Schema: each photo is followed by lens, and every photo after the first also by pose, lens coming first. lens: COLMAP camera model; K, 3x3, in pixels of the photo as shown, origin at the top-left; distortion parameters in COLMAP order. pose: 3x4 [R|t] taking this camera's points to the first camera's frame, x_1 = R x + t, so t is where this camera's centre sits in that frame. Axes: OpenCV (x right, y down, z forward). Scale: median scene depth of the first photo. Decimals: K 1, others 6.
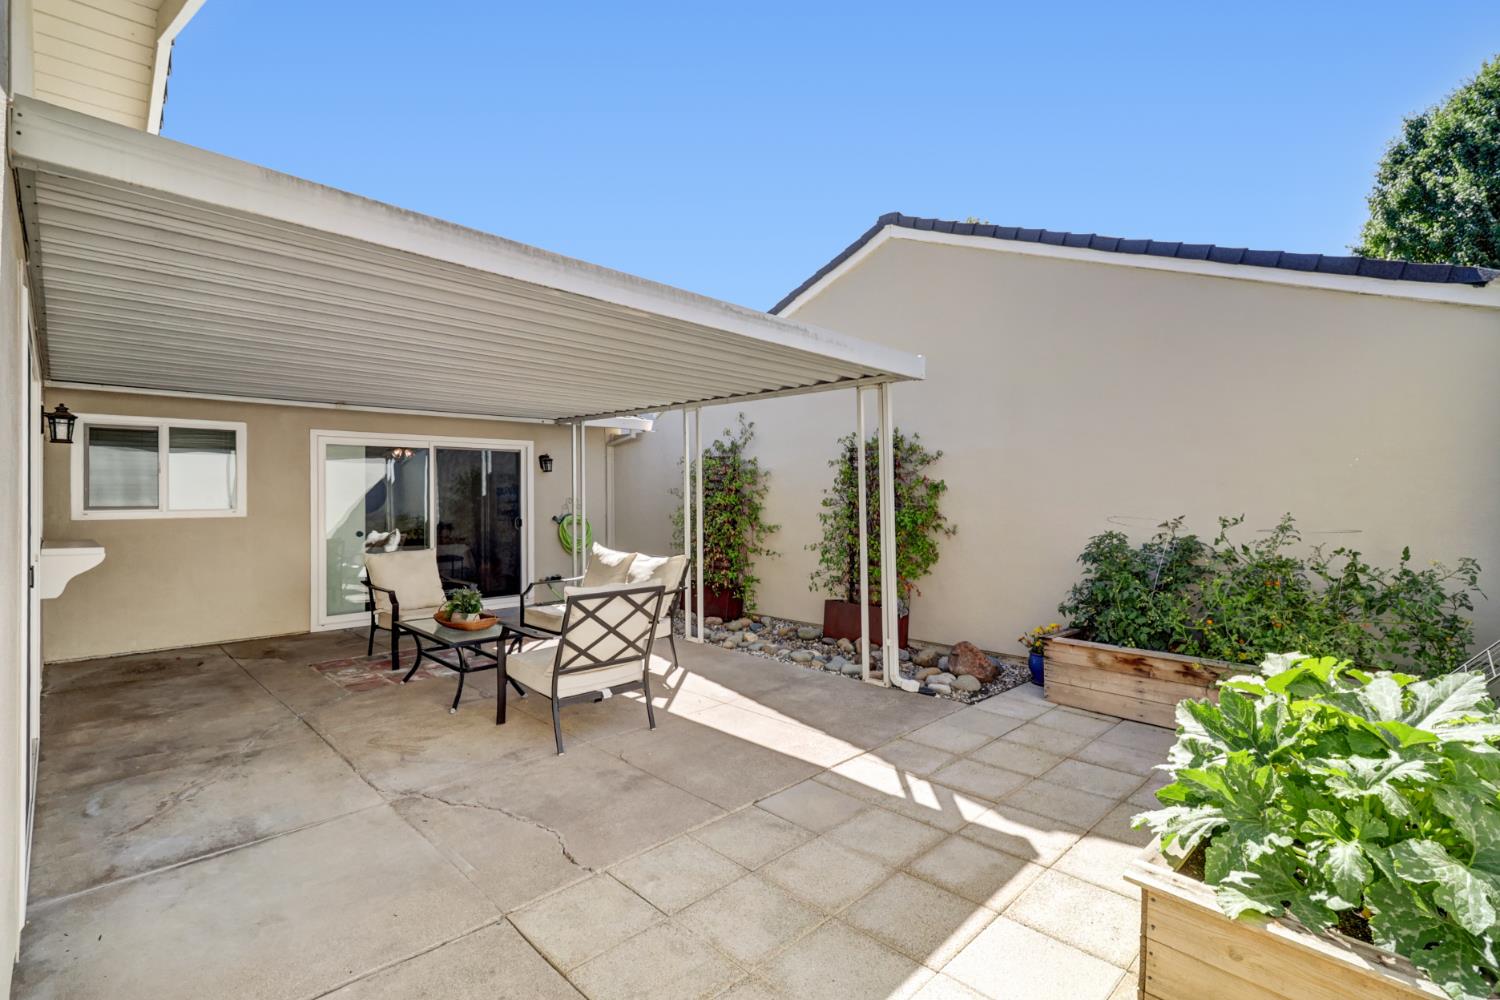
lens RADIAL K [[696.4, 0, 743.2], [0, 696.4, 487.1], [0, 0, 1]] dist [-0.000232, 0.000098]
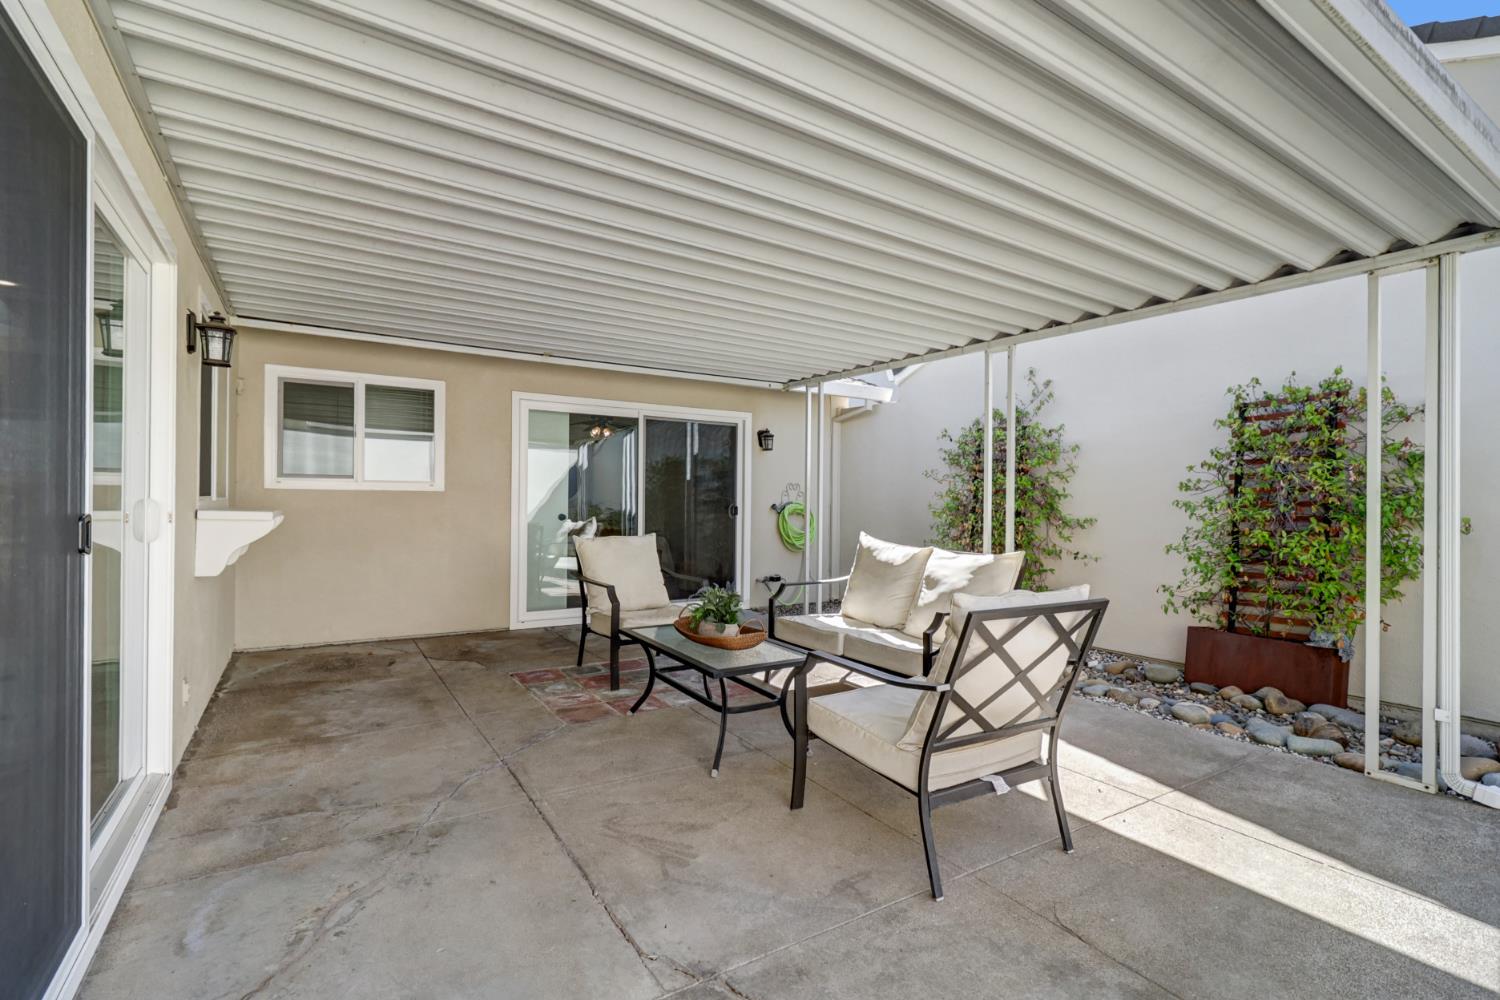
lens RADIAL K [[696.4, 0, 750.5], [0, 696.4, 502.9], [0, 0, 1]] dist [-0.000232, 0.000098]
pose [[0.977320, 0.019320, -0.210884, -0.234575], [-0.016320, 0.999740, 0.015955, 0.052700], [0.211137, -0.012151, 0.977381, 0.346170]]
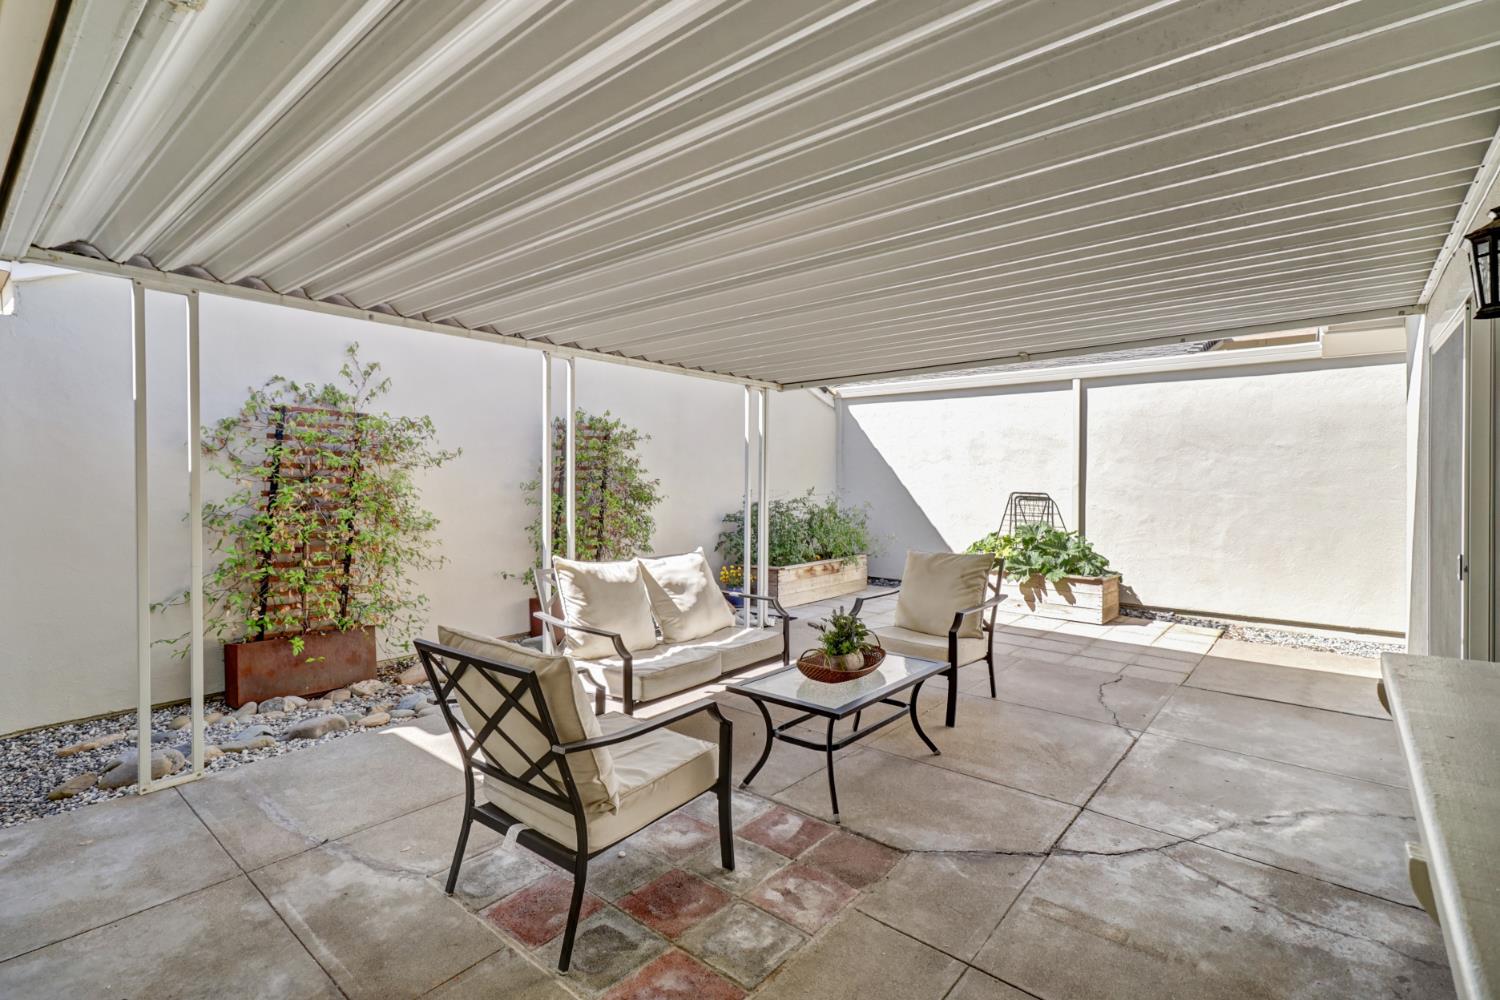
lens RADIAL K [[696.4, 0, 752.5], [0, 696.4, 490.1], [0, 0, 1]] dist [-0.000232, 0.000098]
pose [[-0.097795, -0.009268, 0.995163, -1.093982], [-0.008838, 0.999925, 0.008444, 0.023006], [-0.995167, -0.007970, -0.097869, 1.202454]]
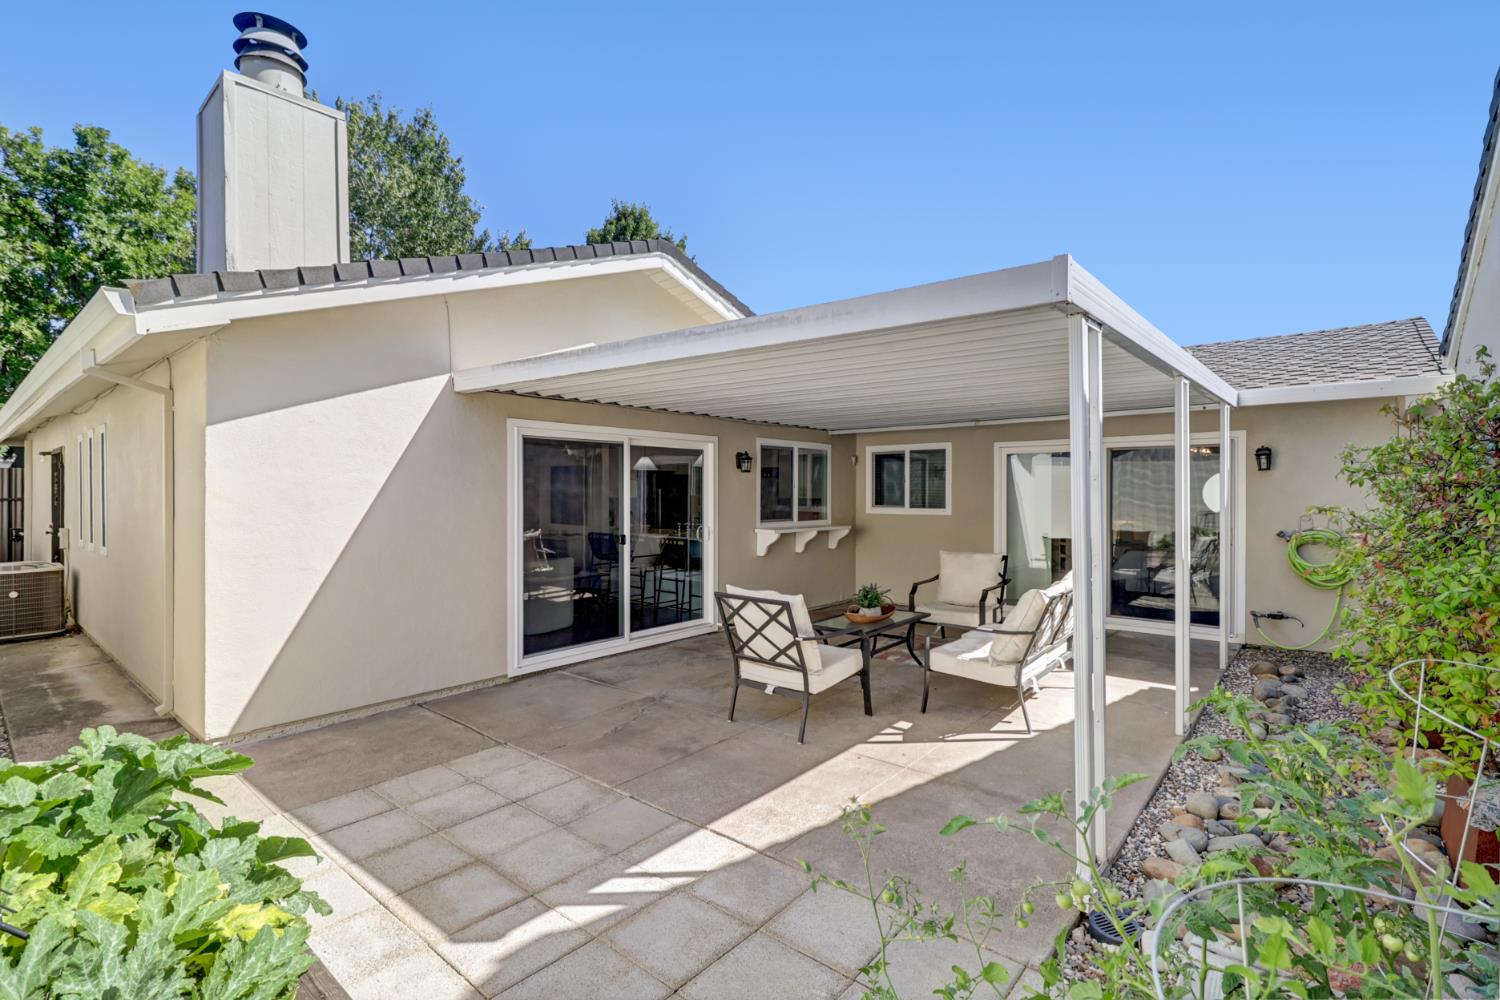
lens RADIAL K [[696.4, 0, 761.7], [0, 696.4, 490.5], [0, 0, 1]] dist [-0.000232, 0.000098]
pose [[0.099577, 0.005262, -0.995016, 0.756826], [0.013823, 0.999882, 0.006671, -0.022529], [0.994934, -0.014418, 0.099493, 0.742876]]
